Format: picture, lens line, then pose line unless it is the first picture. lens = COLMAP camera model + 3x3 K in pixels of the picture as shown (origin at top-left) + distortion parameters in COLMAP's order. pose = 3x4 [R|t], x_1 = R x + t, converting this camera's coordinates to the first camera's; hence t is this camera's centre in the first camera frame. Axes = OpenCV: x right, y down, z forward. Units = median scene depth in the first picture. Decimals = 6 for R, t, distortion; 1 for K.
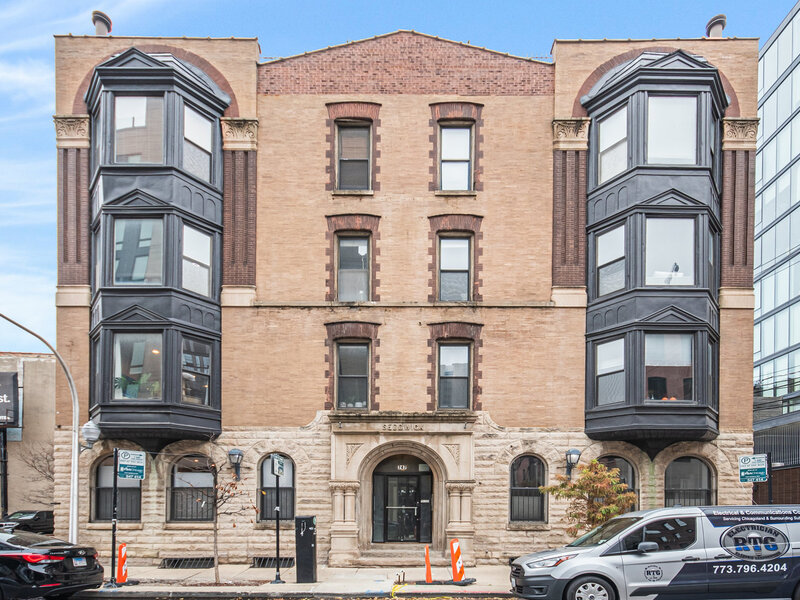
lens RADIAL K [[437.7, 0, 400.0], [0, 437.7, 300.0], [0, 0, 1]] dist [0.003835, 0.000035]
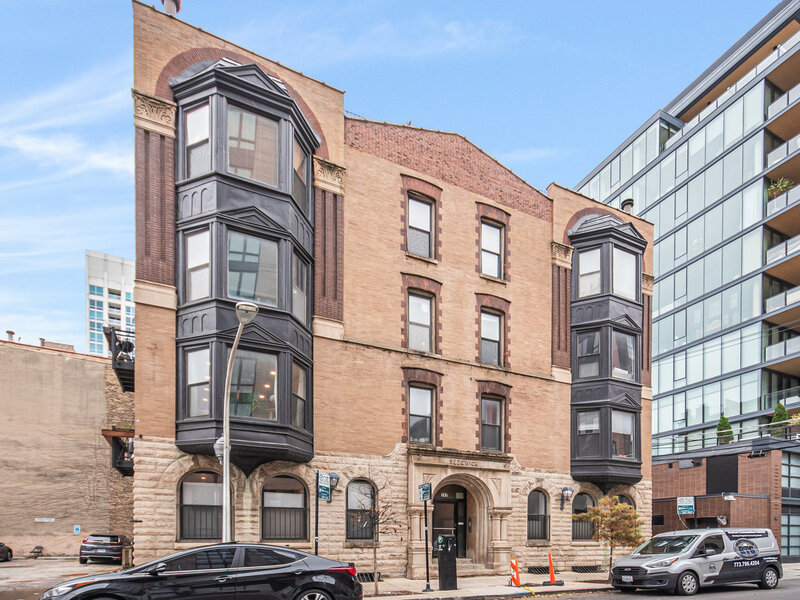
lens RADIAL K [[413.8, 0, 401.5], [0, 413.8, 311.1], [0, 0, 1]] dist [0.002096, 0.001218]
pose [[0.902235, 0.205247, 0.379270, -0.619571], [-0.188145, 0.978707, -0.082065, -0.001275], [-0.388037, 0.002684, 0.921640, -0.015591]]
